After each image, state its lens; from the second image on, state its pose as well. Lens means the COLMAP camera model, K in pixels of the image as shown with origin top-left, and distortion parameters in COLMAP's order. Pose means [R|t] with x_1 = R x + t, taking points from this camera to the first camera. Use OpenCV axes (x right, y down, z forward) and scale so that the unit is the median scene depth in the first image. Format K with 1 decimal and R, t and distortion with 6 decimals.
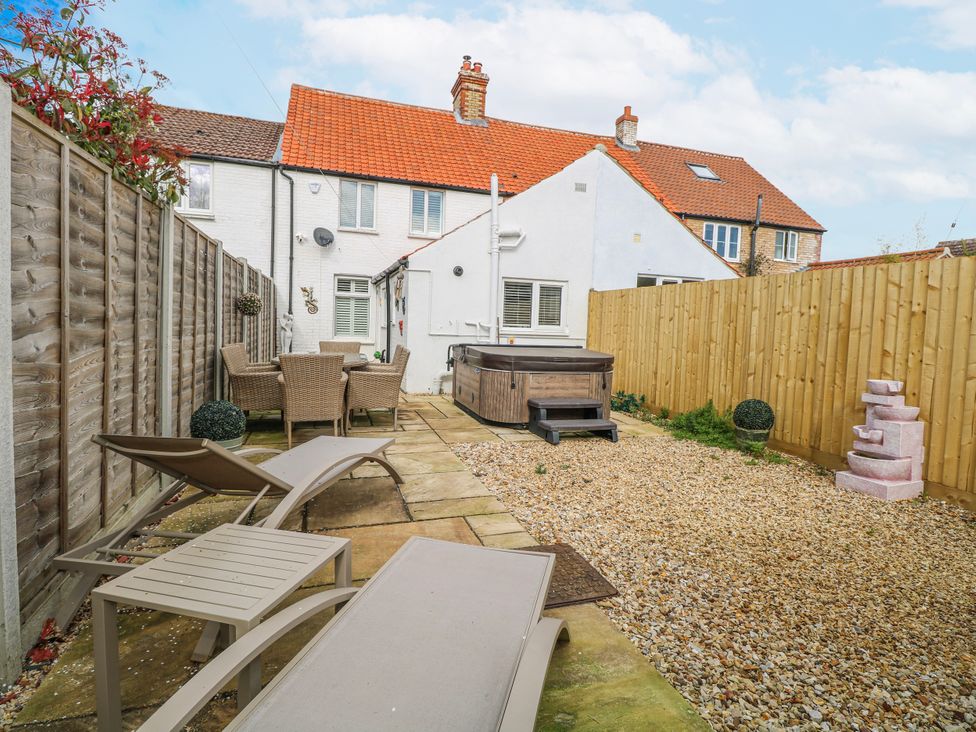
lens RADIAL K [[512.9, 0, 487.6], [0, 512.9, 358.5], [0, 0, 1]] dist [0.000906, -0.010451]
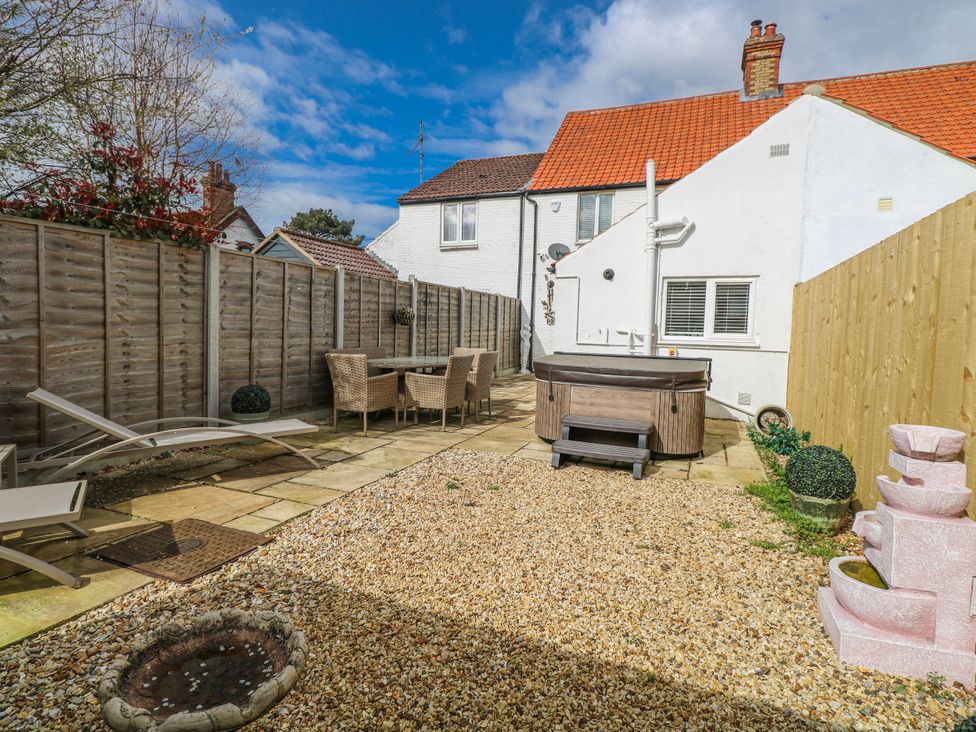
lens RADIAL K [[512.9, 0, 483.0], [0, 512.9, 357.8], [0, 0, 1]] dist [0.000906, -0.010451]
pose [[0.753794, 0.024589, -0.656651, 0.305186], [-0.044302, 0.998928, -0.013450, 0.000247], [0.655616, 0.039229, 0.754075, 0.135902]]
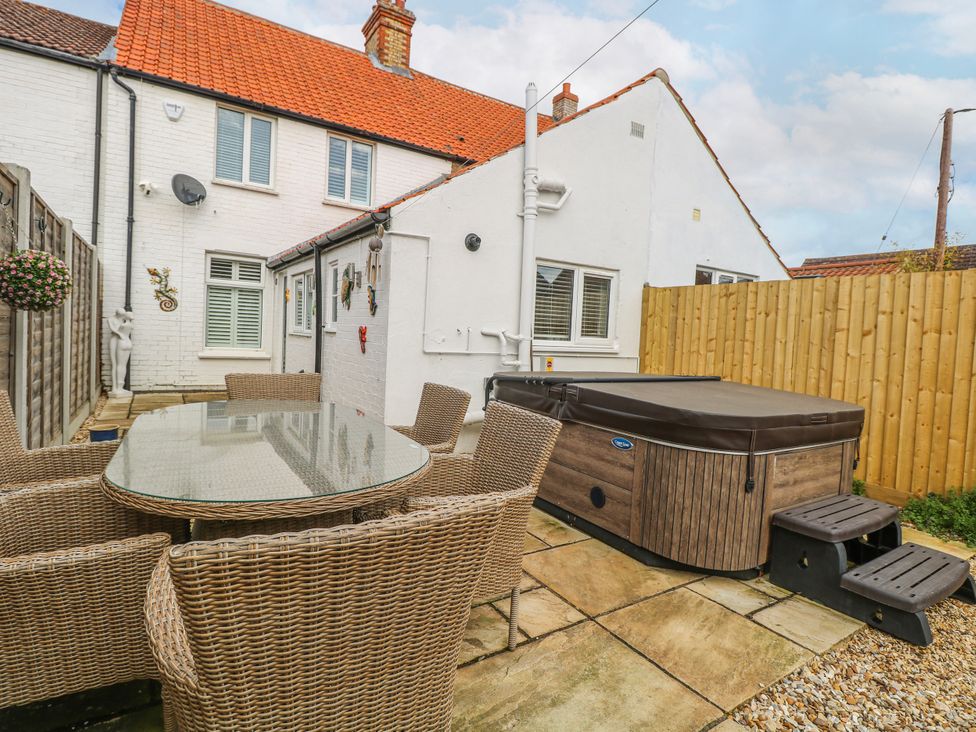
lens RADIAL K [[512.9, 0, 484.7], [0, 512.9, 356.5], [0, 0, 1]] dist [0.000906, -0.010451]
pose [[0.966196, 0.001912, 0.257802, -0.154756], [0.001423, 0.999918, -0.012748, -0.028193], [-0.257805, 0.012684, 0.966114, 0.356812]]
